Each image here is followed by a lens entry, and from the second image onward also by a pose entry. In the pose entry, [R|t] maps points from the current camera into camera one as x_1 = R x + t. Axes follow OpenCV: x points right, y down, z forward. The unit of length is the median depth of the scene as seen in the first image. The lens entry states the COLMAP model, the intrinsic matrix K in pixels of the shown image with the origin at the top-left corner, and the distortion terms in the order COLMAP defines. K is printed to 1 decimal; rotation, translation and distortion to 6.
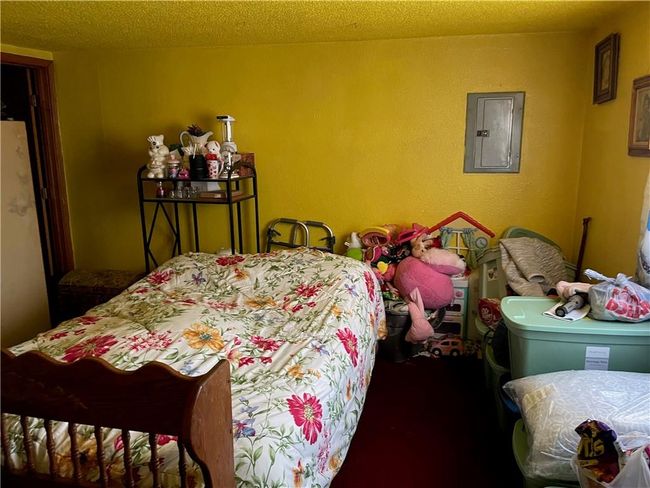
lens RADIAL K [[494.5, 0, 326.6], [0, 494.5, 243.4], [0, 0, 1]] dist [0.073019, -0.099544]
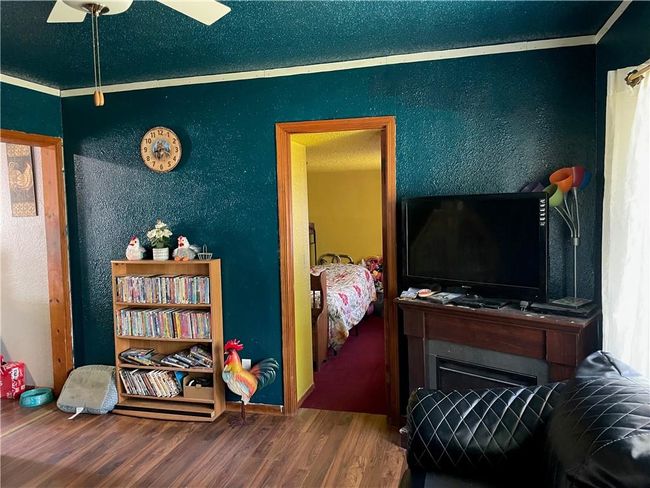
lens RADIAL K [[494.5, 0, 324.7], [0, 494.5, 244.7], [0, 0, 1]] dist [0.073019, -0.099544]
pose [[0.998395, -0.016326, -0.054233, 0.010721], [0.009235, 0.991665, -0.128510, 0.201830], [0.055879, 0.127803, 0.990224, -1.183891]]
